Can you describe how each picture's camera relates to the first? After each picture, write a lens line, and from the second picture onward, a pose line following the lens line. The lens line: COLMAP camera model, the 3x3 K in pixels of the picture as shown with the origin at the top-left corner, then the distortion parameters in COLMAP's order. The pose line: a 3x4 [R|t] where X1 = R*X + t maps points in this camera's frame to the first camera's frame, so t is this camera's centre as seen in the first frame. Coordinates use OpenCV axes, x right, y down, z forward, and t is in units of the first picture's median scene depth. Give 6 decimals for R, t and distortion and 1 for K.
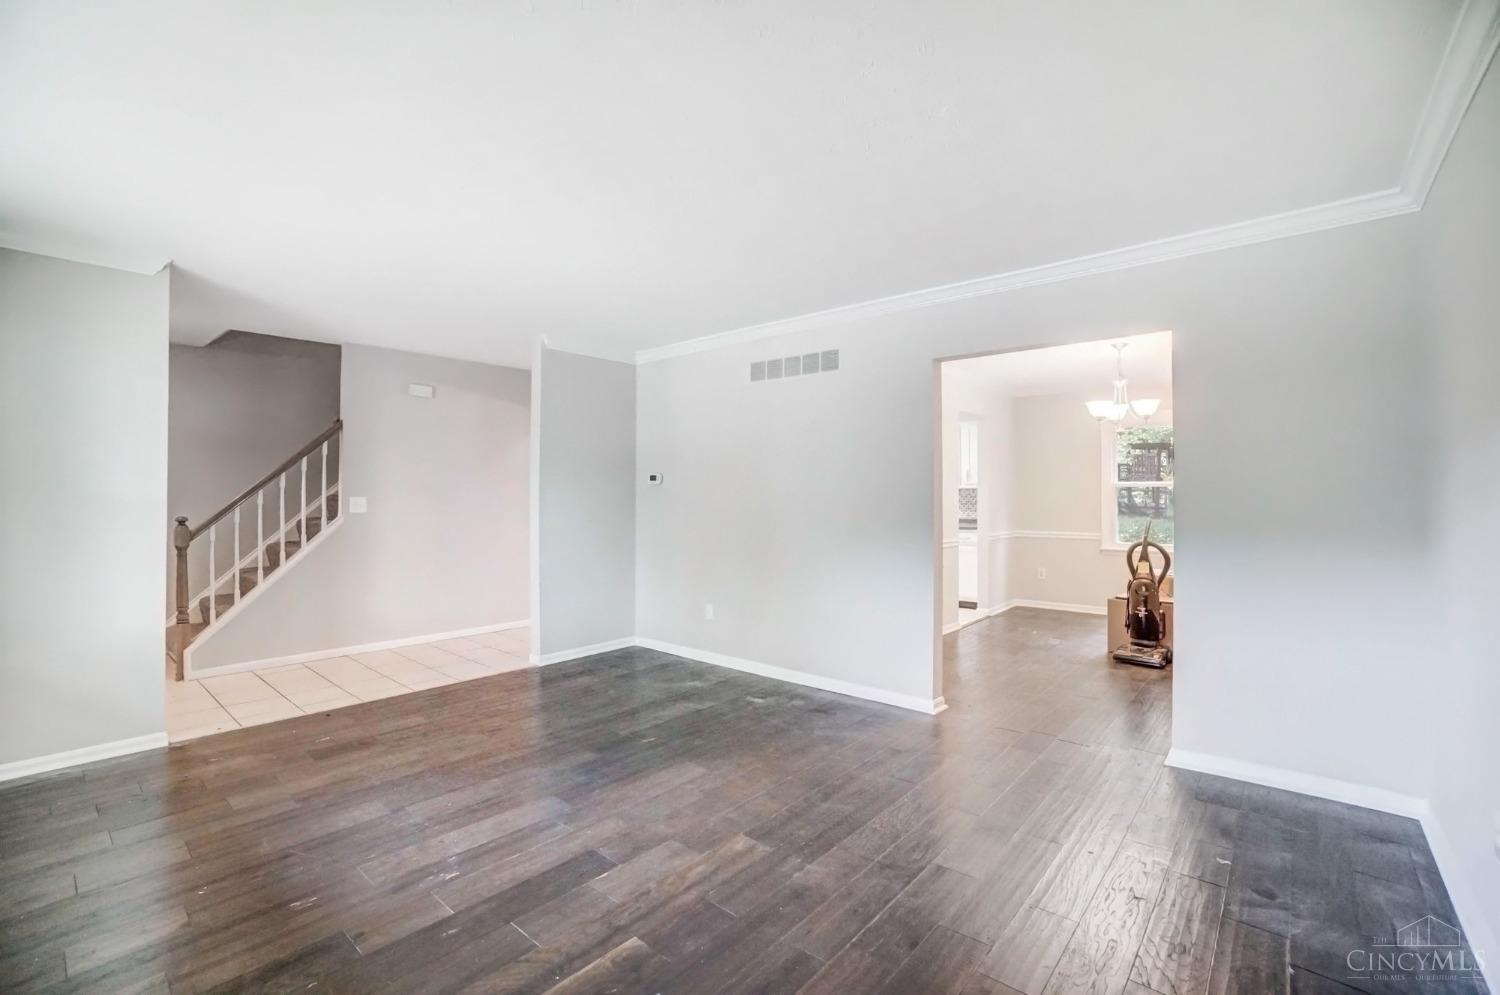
lens RADIAL K [[663.5, 0, 741.8], [0, 663.5, 496.6], [0, 0, 1]] dist [-0.067333, 0.027247]
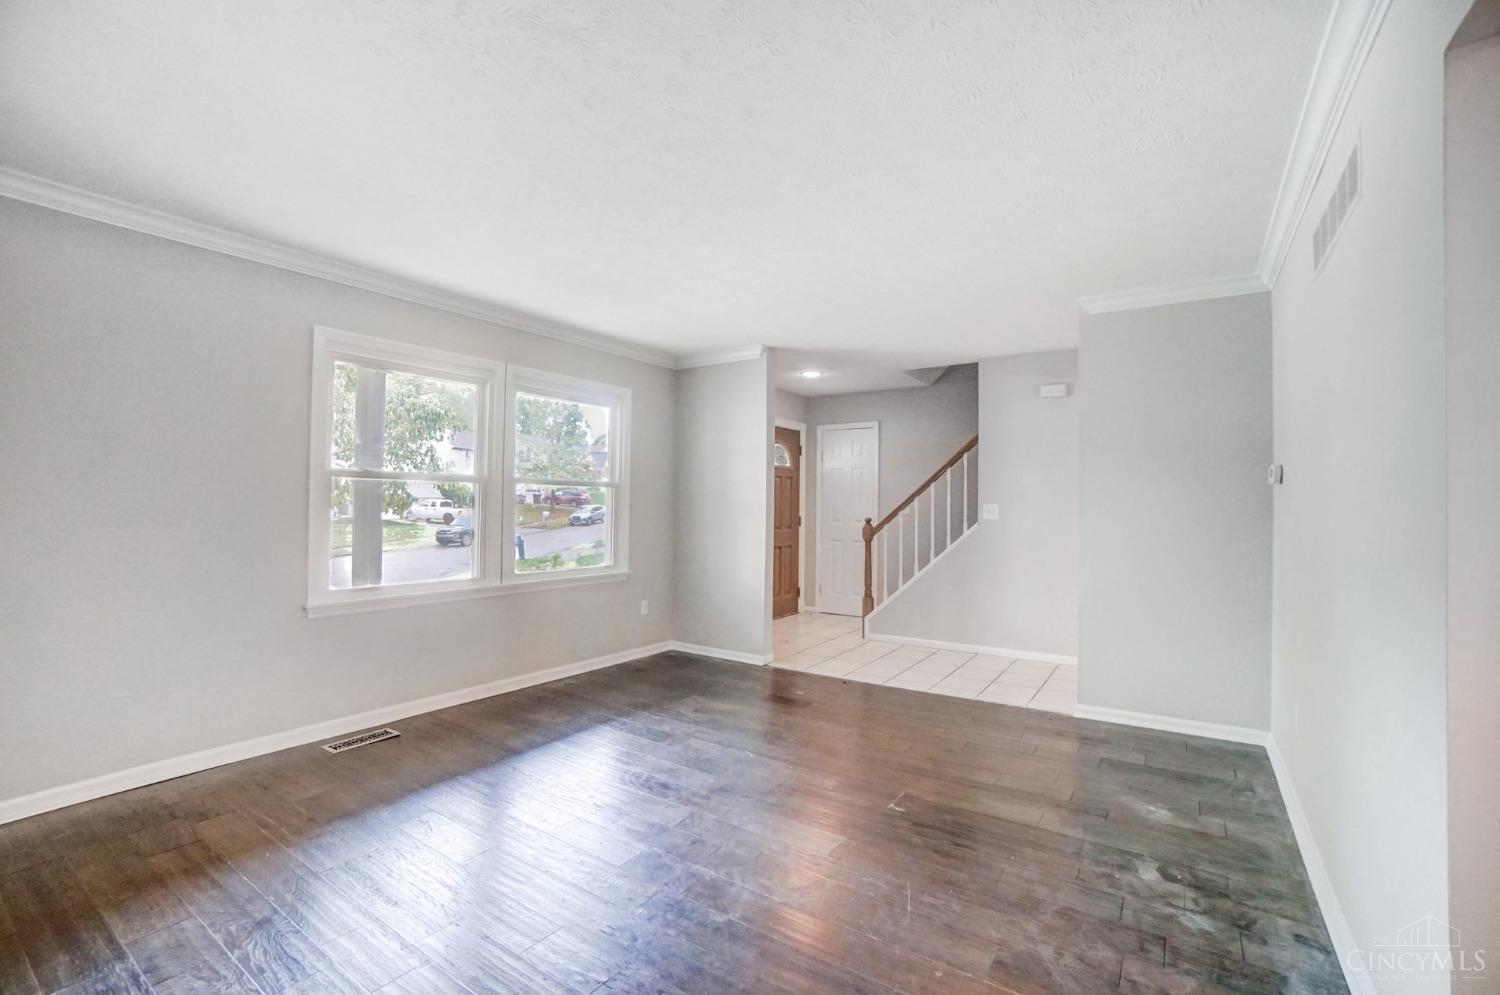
lens RADIAL K [[663.5, 0, 741.8], [0, 663.5, 496.6], [0, 0, 1]] dist [-0.067333, 0.027247]
pose [[0.125912, -0.012434, -0.991963, 0.460633], [-0.016302, 0.999761, -0.014601, 0.012433], [0.991907, 0.018009, 0.125679, 0.546457]]
